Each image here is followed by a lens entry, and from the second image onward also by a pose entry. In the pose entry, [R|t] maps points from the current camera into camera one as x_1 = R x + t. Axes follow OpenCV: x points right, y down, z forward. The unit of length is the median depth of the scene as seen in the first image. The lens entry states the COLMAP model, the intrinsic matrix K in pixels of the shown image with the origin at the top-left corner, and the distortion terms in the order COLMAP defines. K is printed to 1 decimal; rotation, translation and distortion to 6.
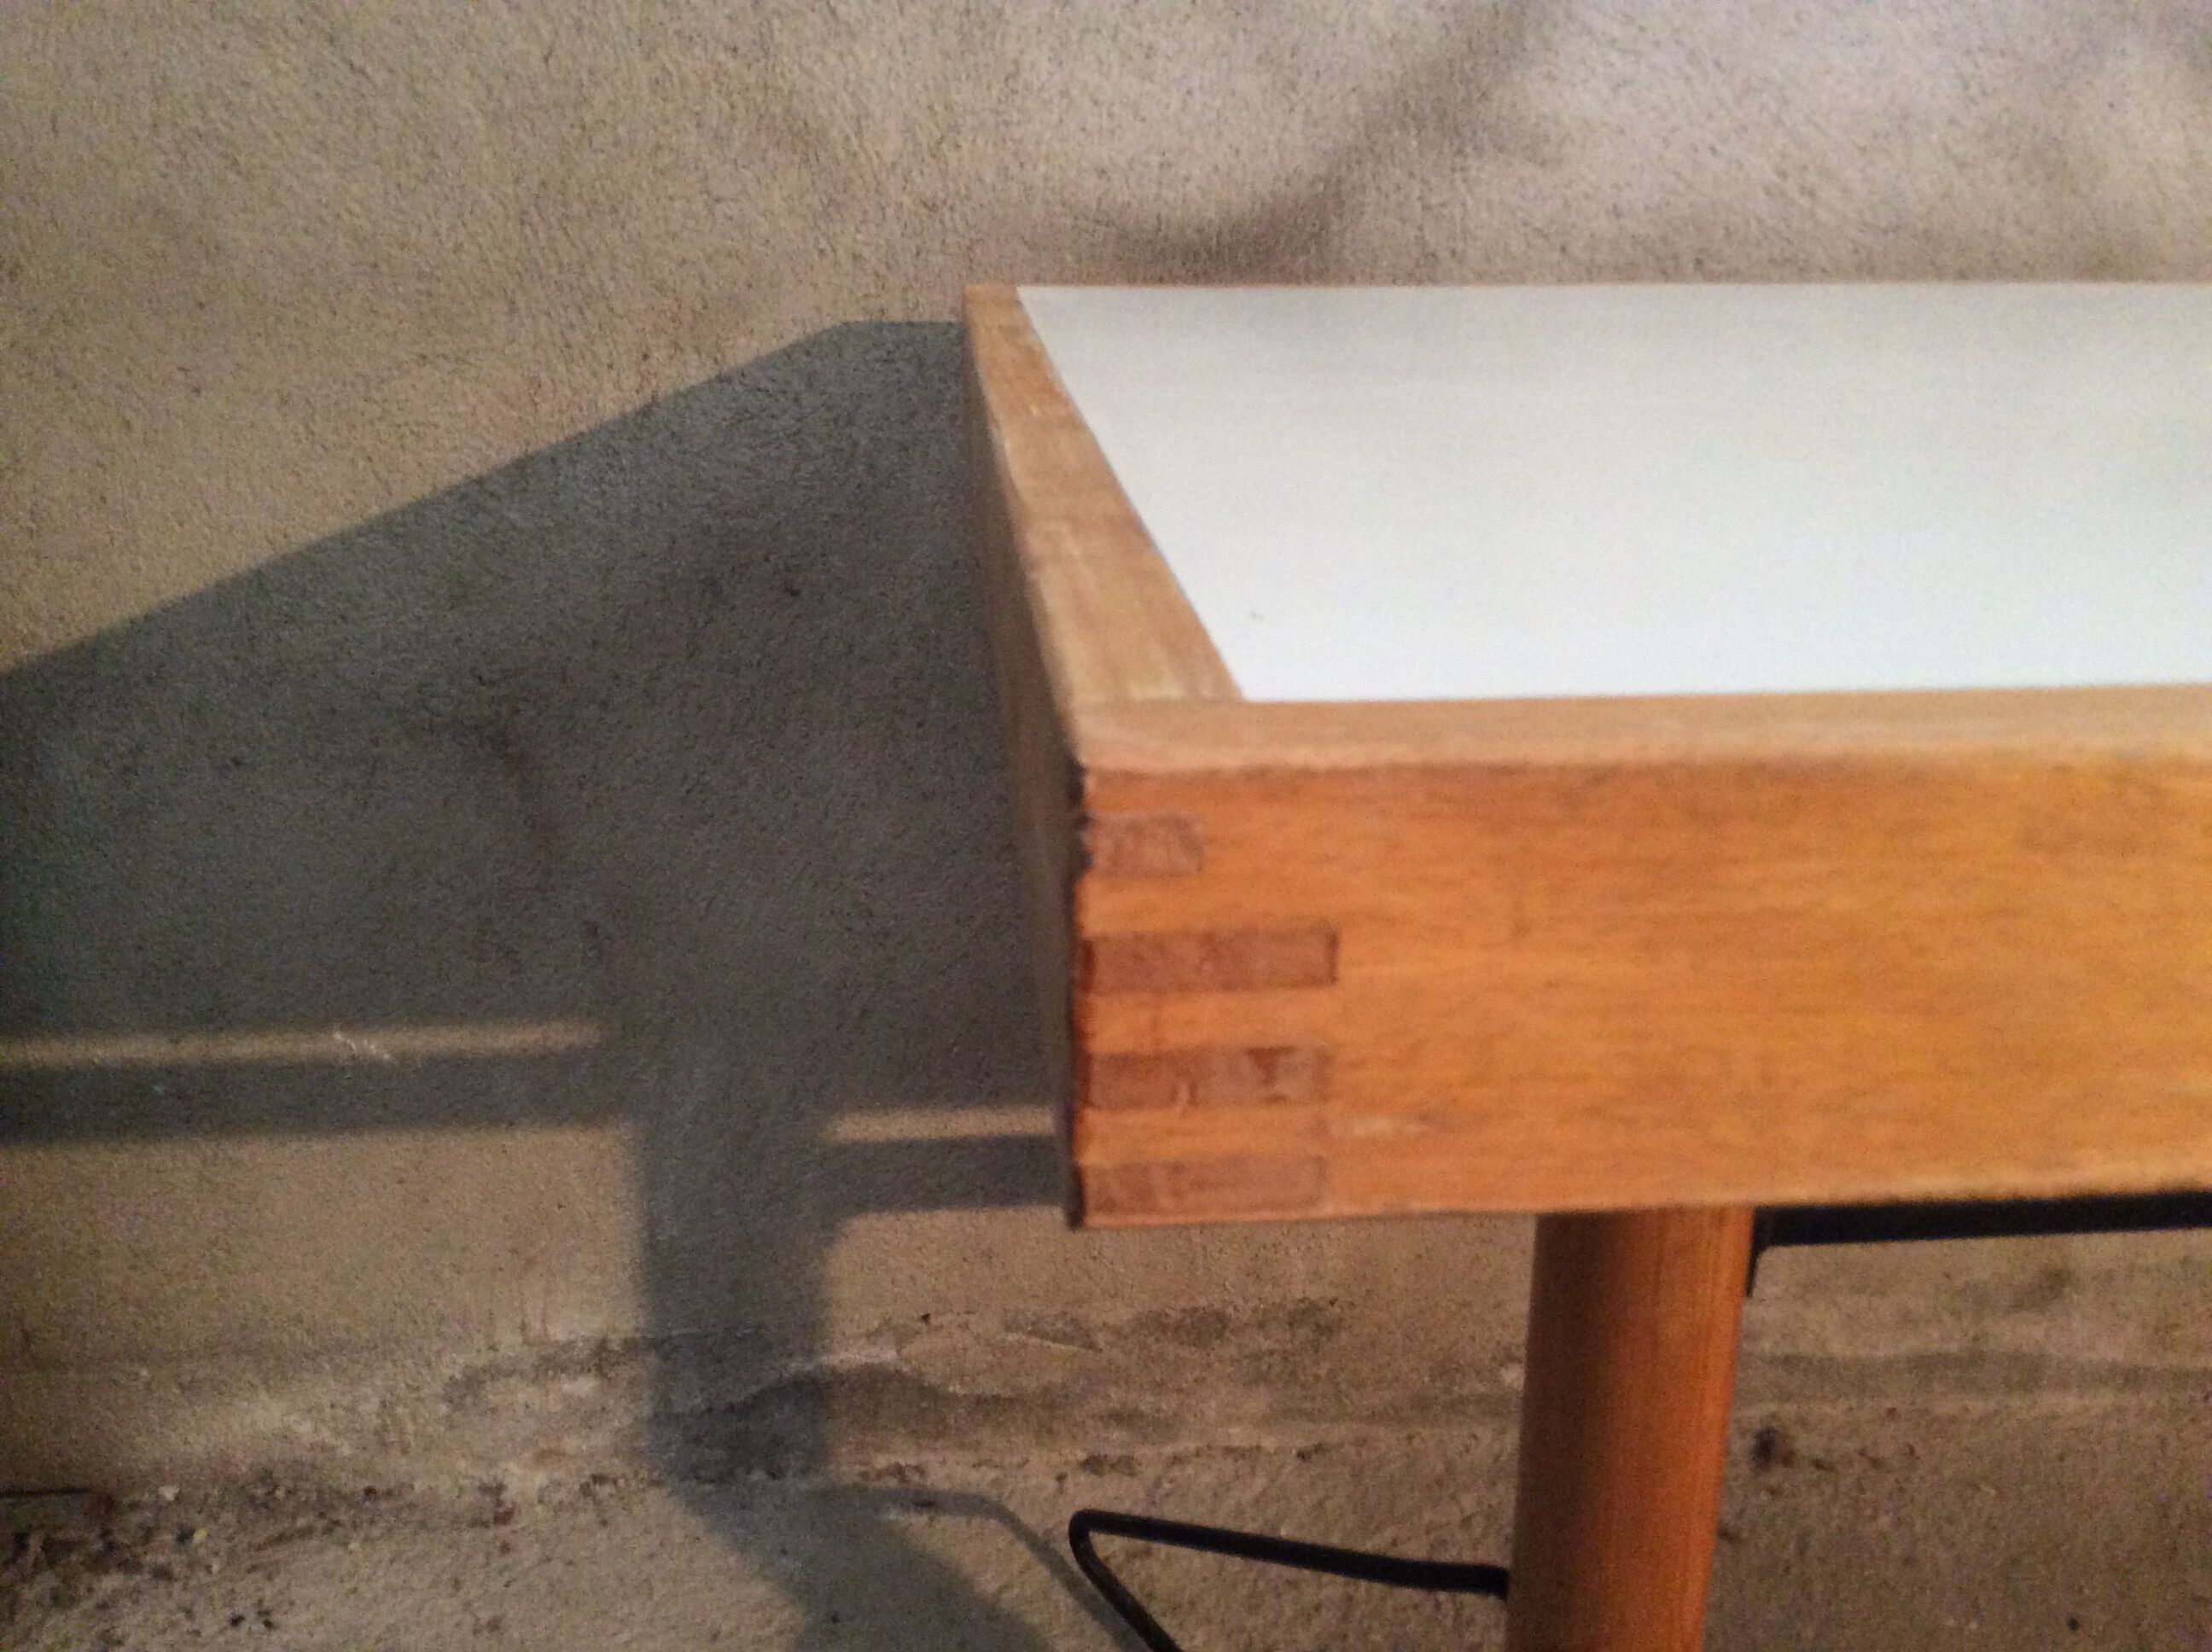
lens RADIAL K [[2032.3, 0, 1111.9], [0, 2032.3, 837.2], [0, 0, 1]] dist [0.138152, -0.304761]
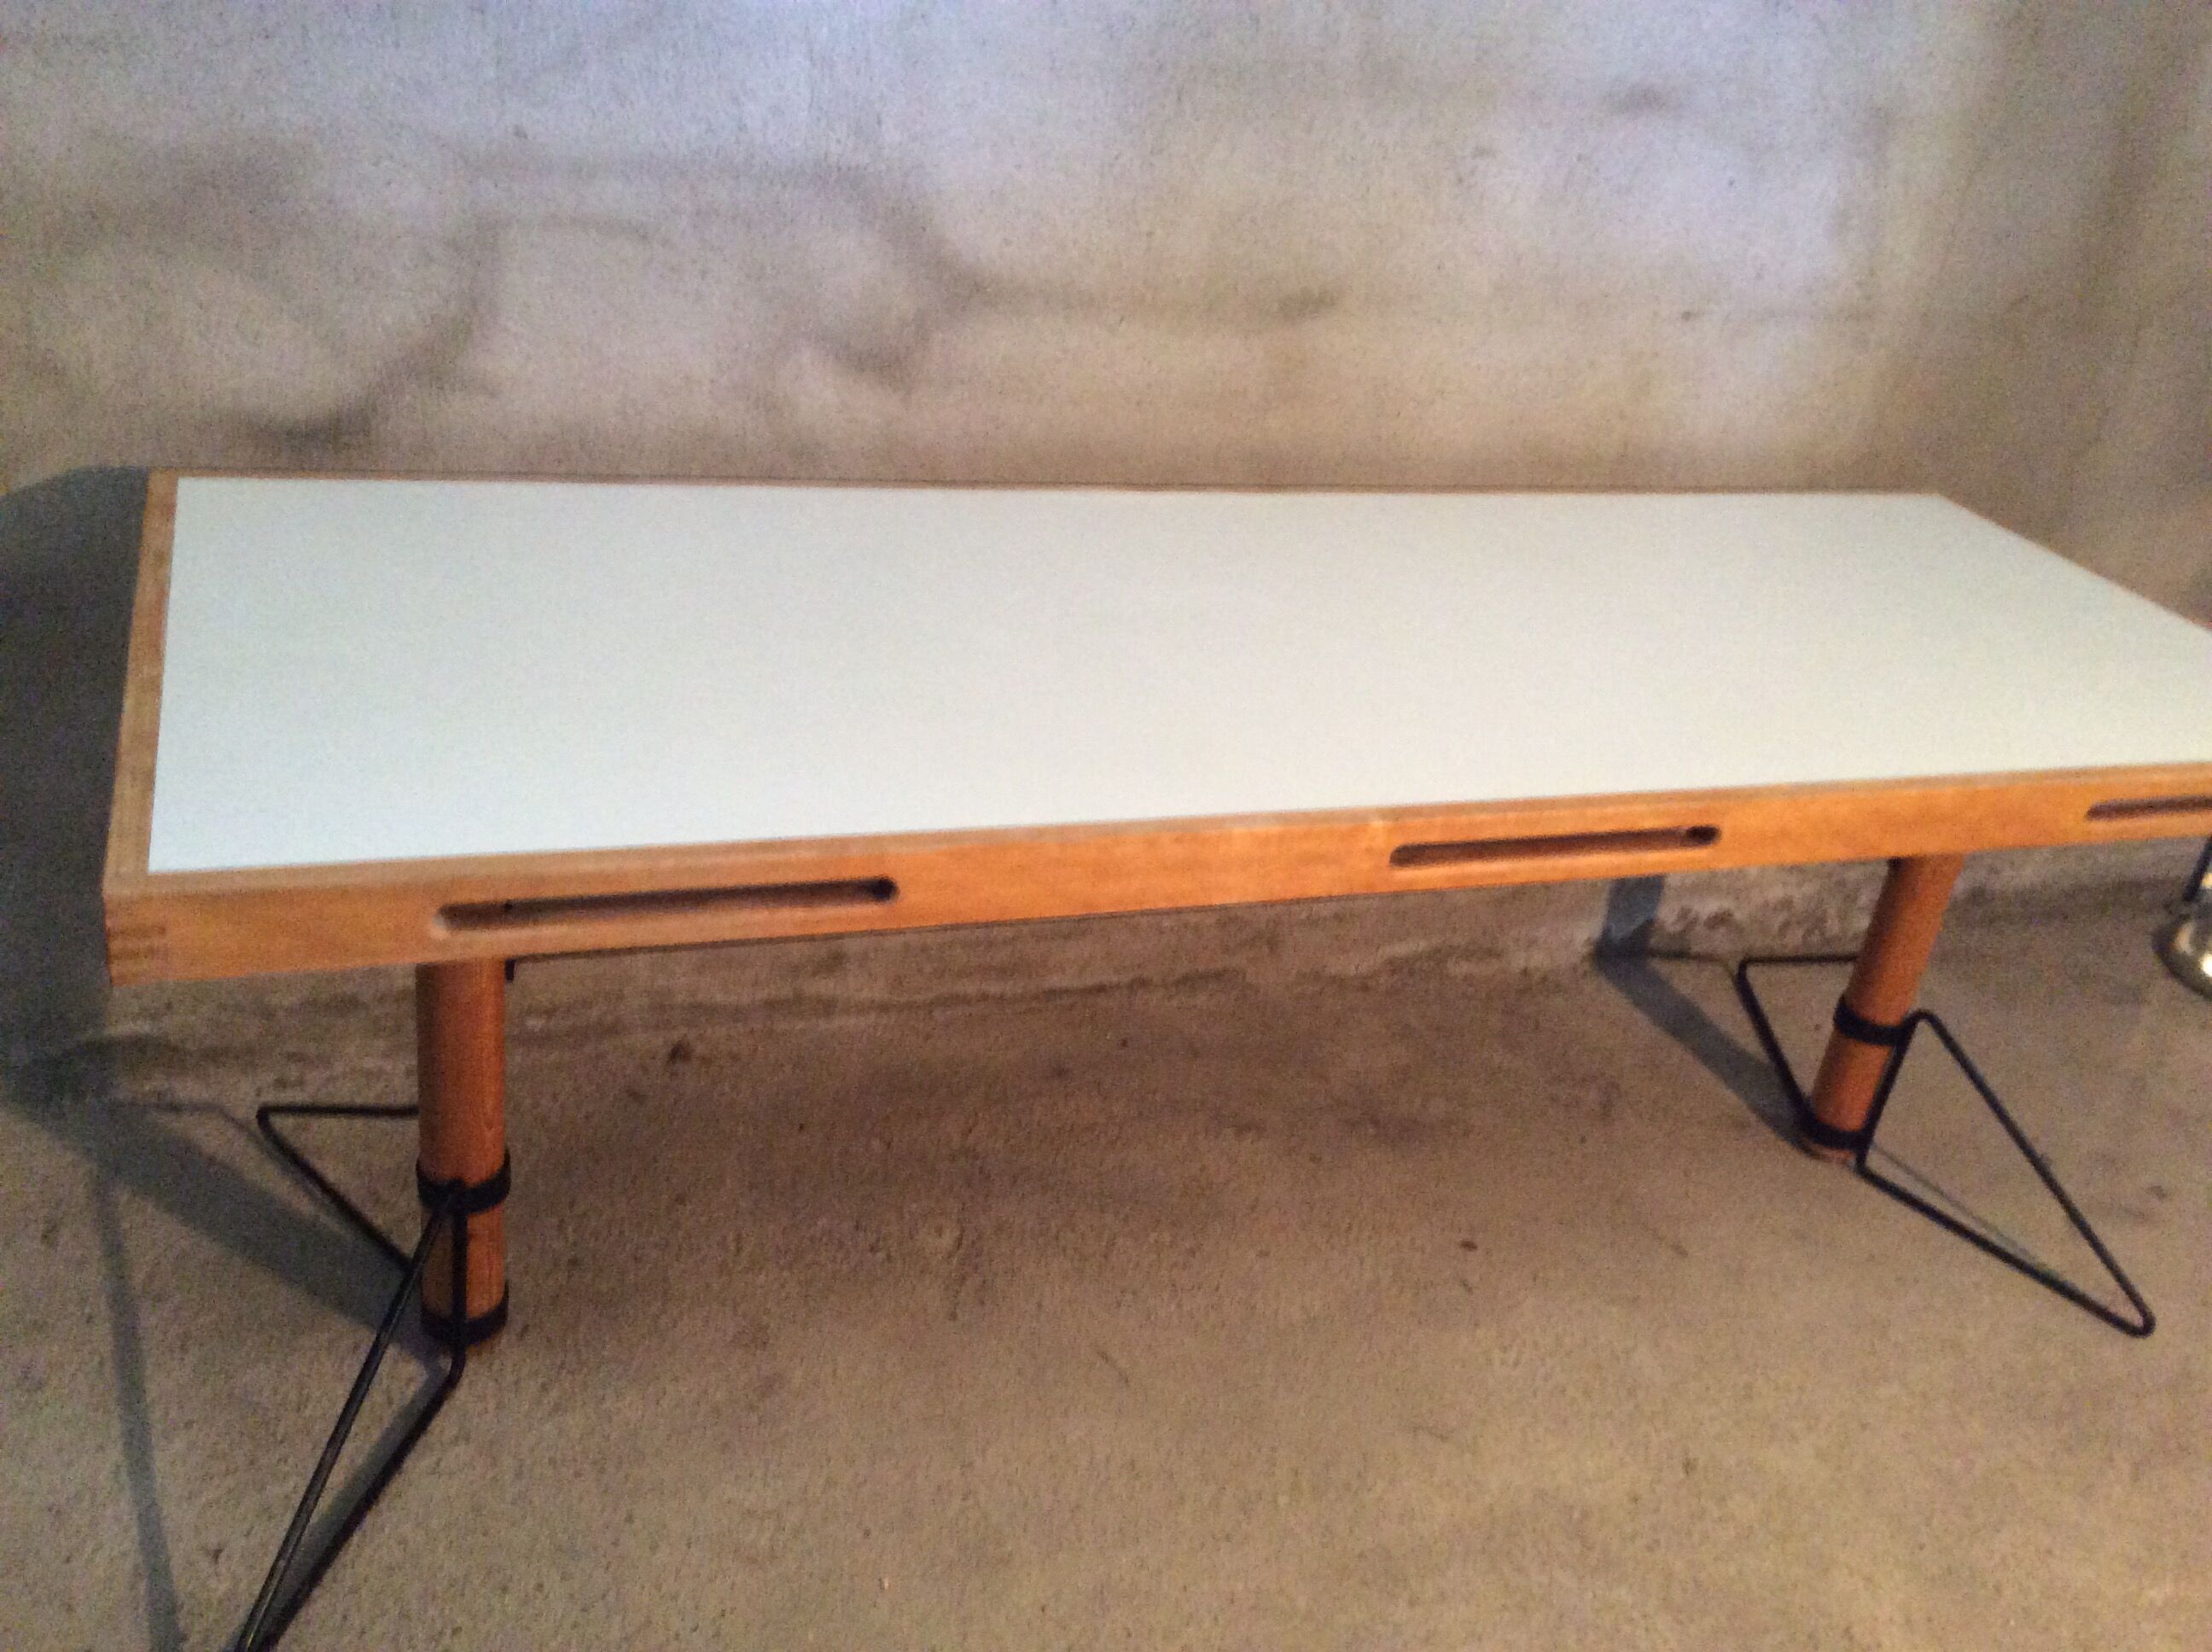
lens RADIAL K [[2032.3, 0, 1111.9], [0, 2032.3, 837.2], [0, 0, 1]] dist [0.138152, -0.304761]
pose [[0.957794, -0.017286, 0.286935, 0.172554], [-0.028469, 0.987579, 0.154524, -0.195873], [-0.286042, -0.156171, 0.945405, -0.843358]]
